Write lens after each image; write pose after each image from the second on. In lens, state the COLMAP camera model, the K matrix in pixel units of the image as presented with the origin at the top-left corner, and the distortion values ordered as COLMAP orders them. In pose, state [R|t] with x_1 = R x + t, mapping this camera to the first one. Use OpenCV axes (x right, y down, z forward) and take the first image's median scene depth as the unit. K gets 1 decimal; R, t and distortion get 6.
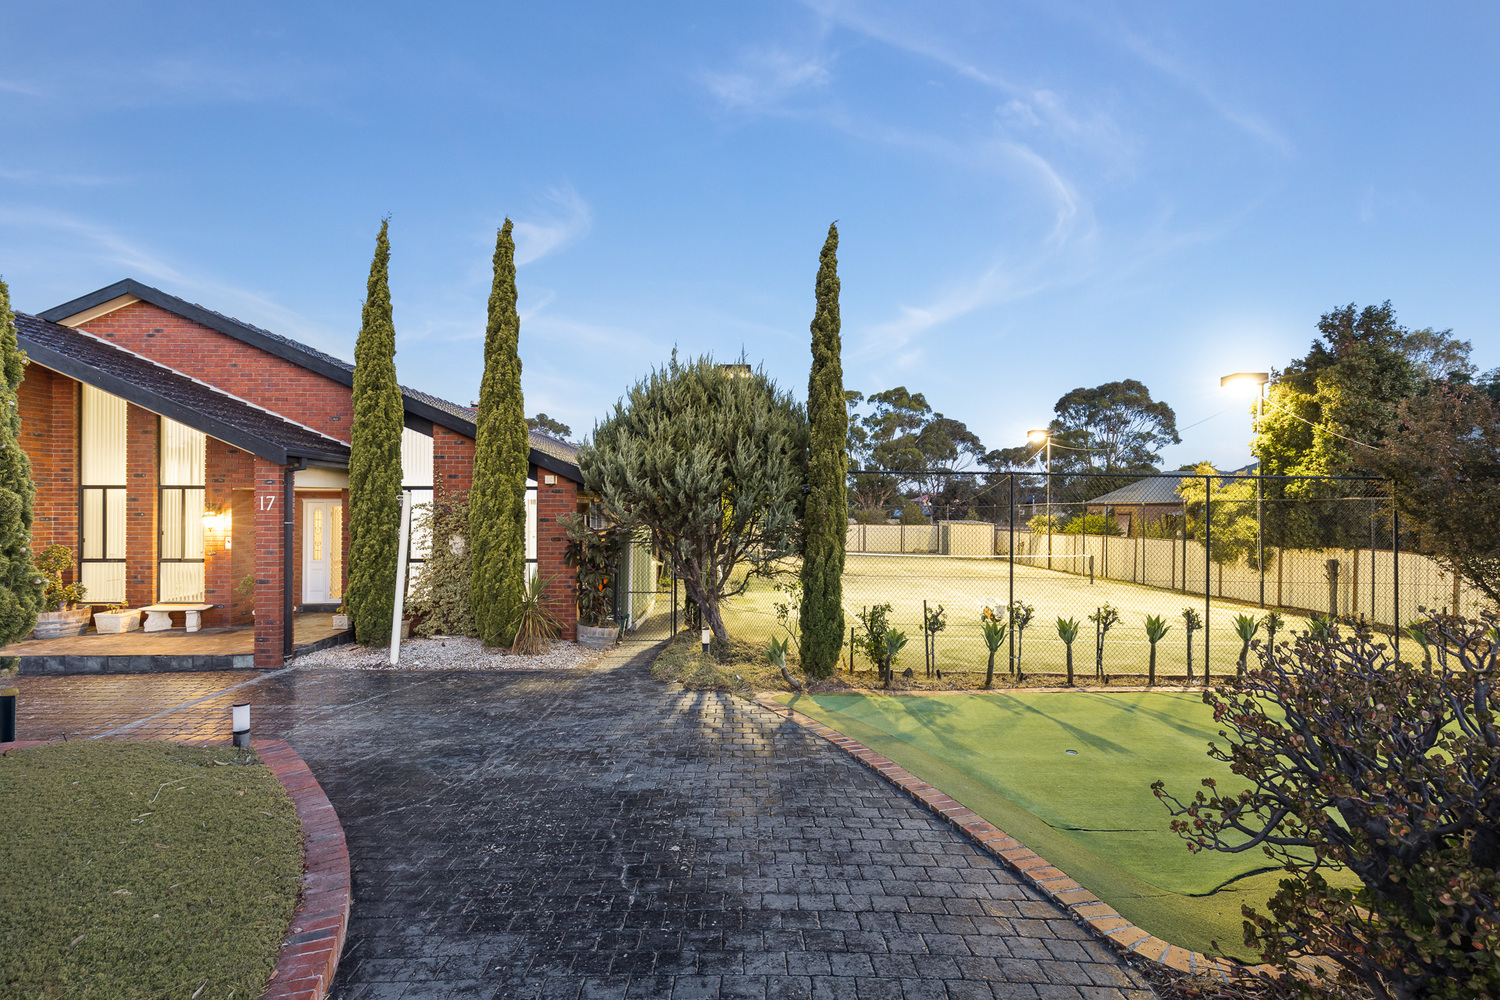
lens RADIAL K [[682.7, 0, 754.6], [0, 682.7, 499.5], [0, 0, 1]] dist [0.002540, 0.000132]
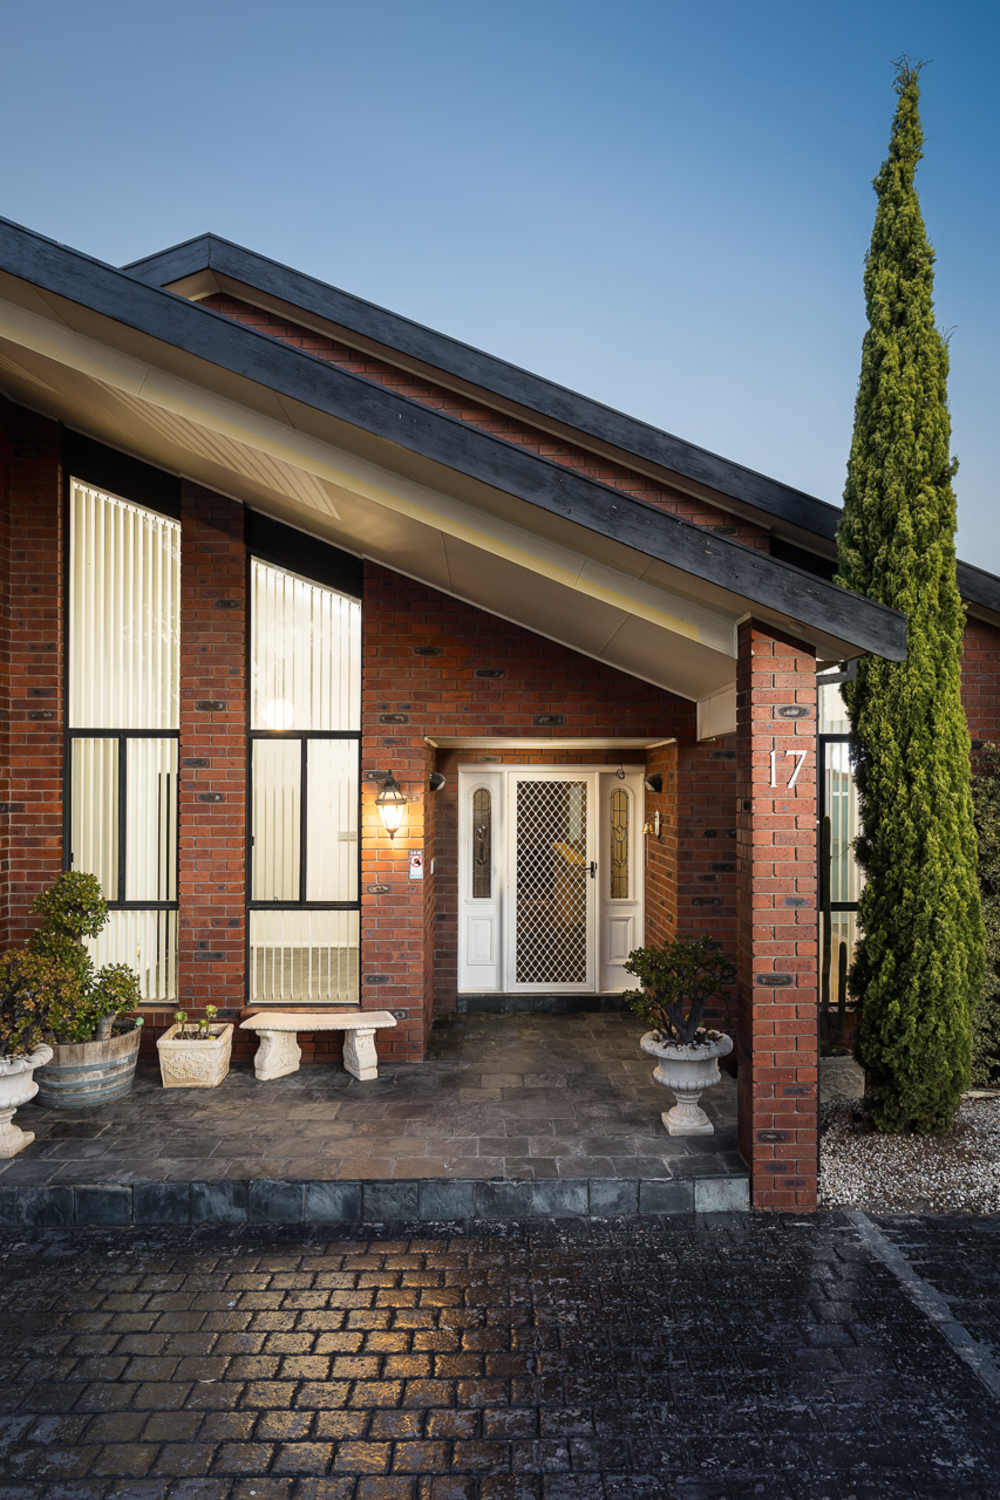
lens RADIAL K [[1017.9, 0, 497.6], [0, 1017.9, 758.1], [0, 0, 1]] dist [-0.002028, 0.001666]
pose [[0.999794, 0.003725, 0.019947, -0.798843], [-0.003837, 0.999977, 0.005556, -0.007888], [-0.019926, -0.005632, 0.999786, 0.395724]]
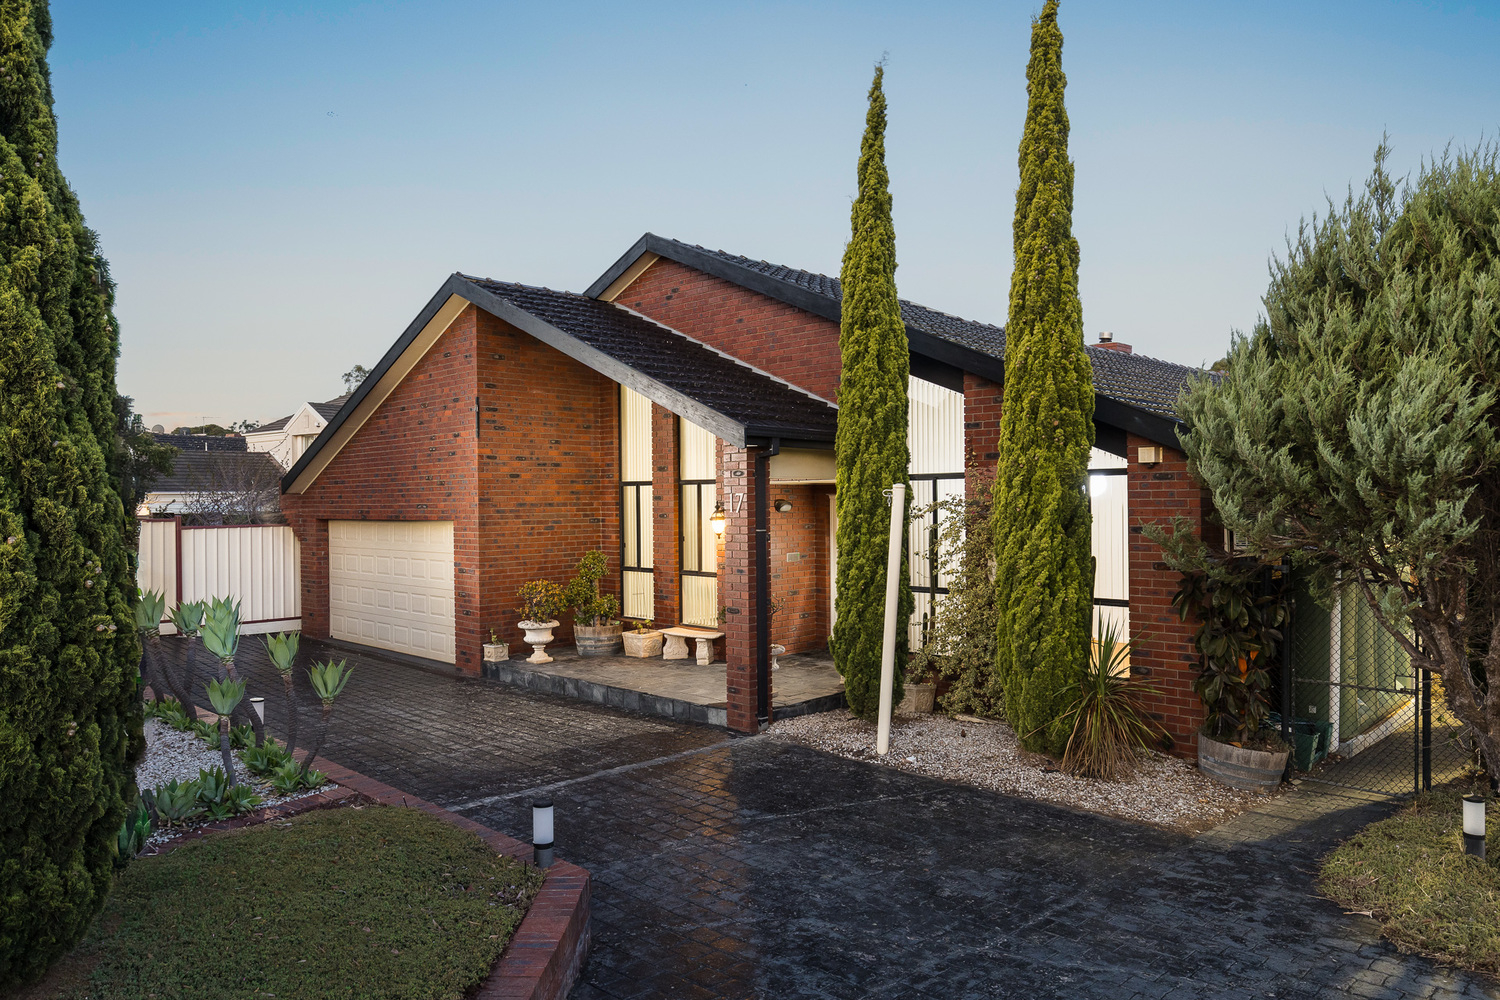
lens RADIAL K [[1022.1, 0, 745.0], [0, 1022.1, 495.9], [0, 0, 1]] dist [-0.002384, 0.002142]
pose [[0.694538, -0.009160, -0.719397, 0.064675], [0.014183, 0.999899, 0.000961, -0.002552], [0.719316, -0.010871, 0.694598, 0.231789]]
